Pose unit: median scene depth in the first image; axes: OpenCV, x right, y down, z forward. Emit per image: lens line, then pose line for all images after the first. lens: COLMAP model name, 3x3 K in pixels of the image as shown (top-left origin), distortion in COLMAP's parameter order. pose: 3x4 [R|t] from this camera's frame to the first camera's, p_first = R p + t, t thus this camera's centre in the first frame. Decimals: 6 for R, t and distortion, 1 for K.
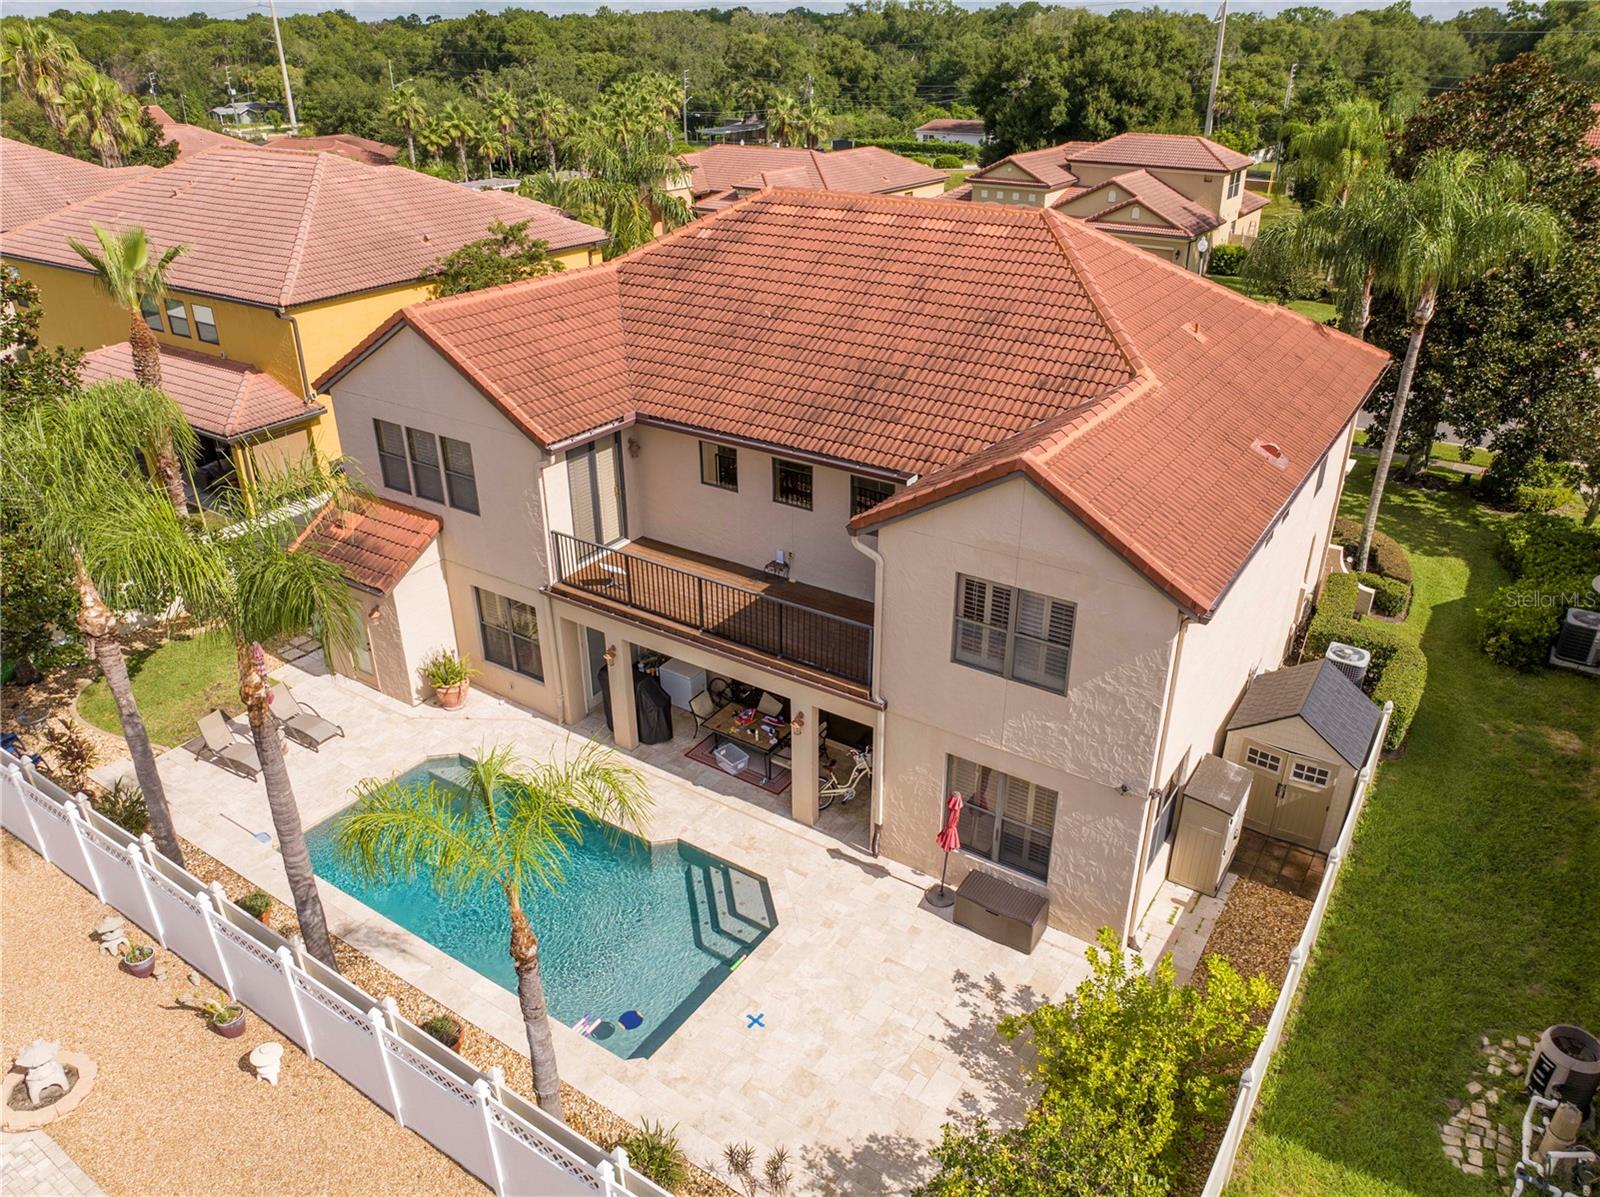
lens RADIAL K [[1131.4, 0, 810.0], [0, 1131.4, 596.3], [0, 0, 1]] dist [-0.065729, 0.038280]
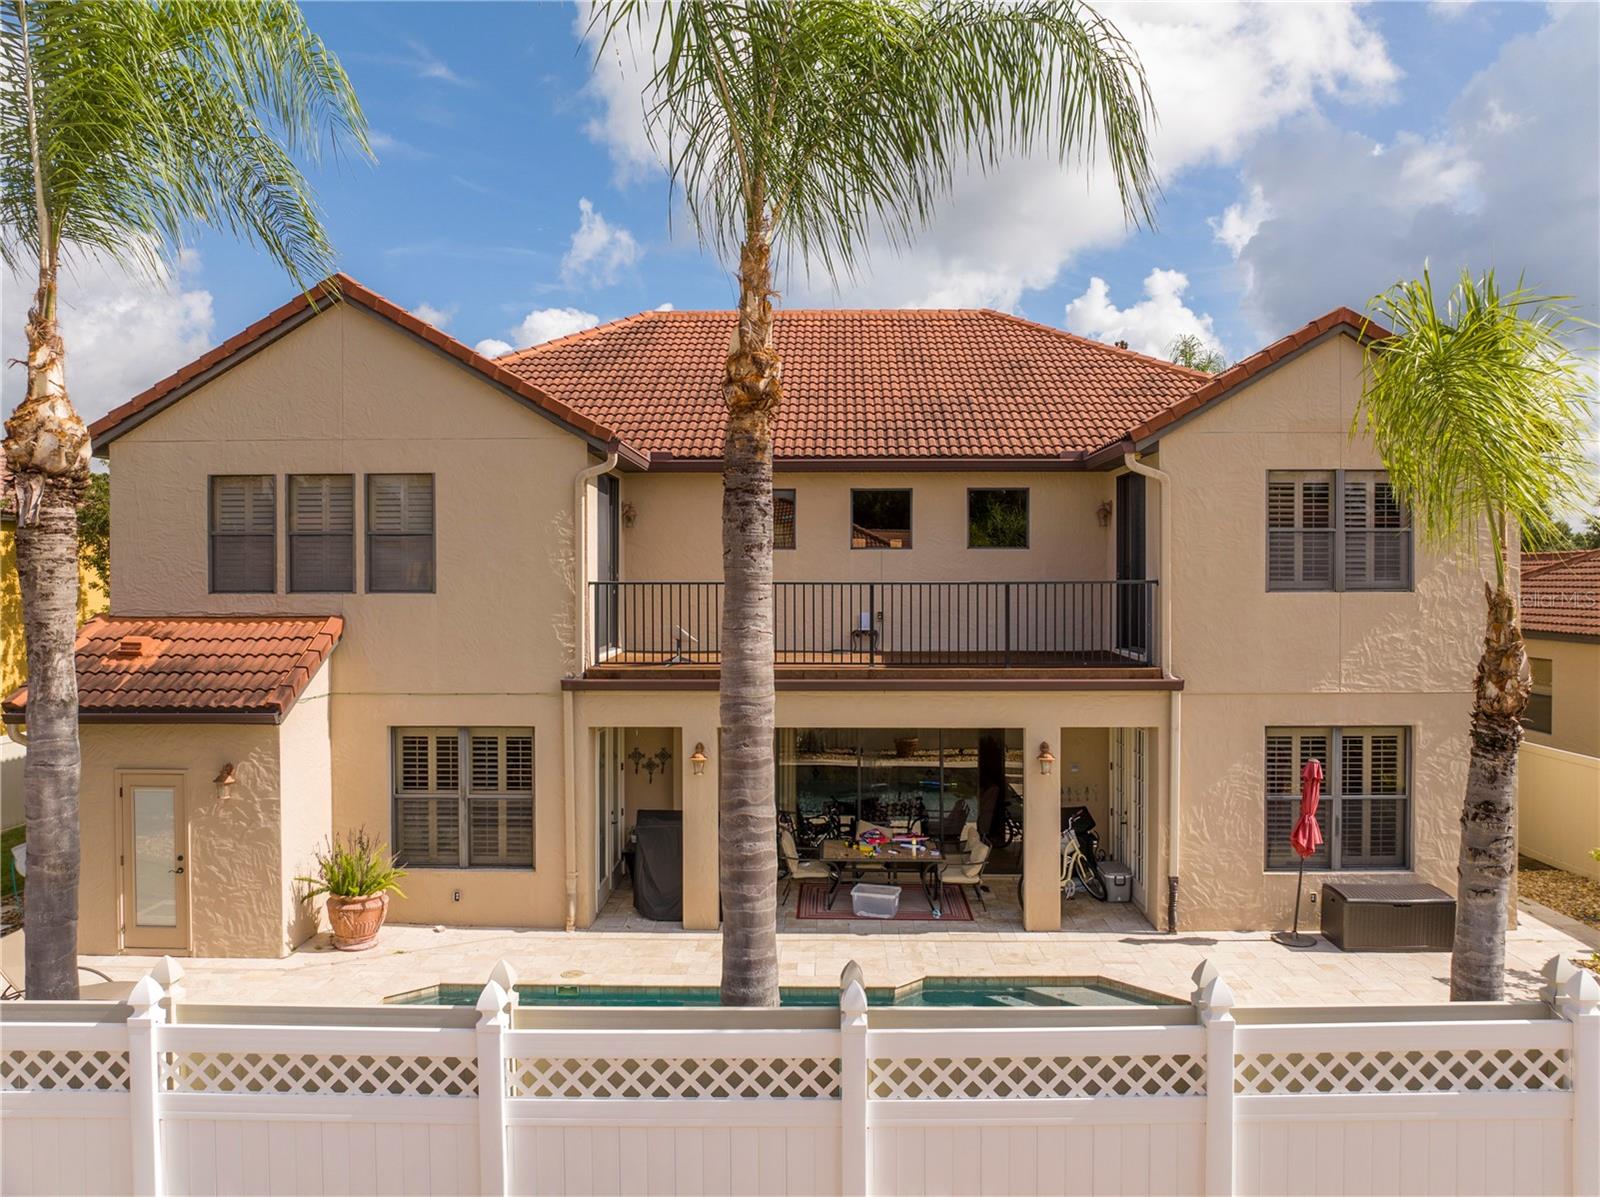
lens RADIAL K [[1136.3, 0, 805.1], [0, 1136.3, 577.7], [0, 0, 1]] dist [-0.049052, -0.000999]
pose [[0.846651, -0.003110, 0.532139, -0.277827], [0.240345, 0.894414, -0.377171, 0.129535], [-0.474779, 0.447230, 0.758004, 0.250638]]
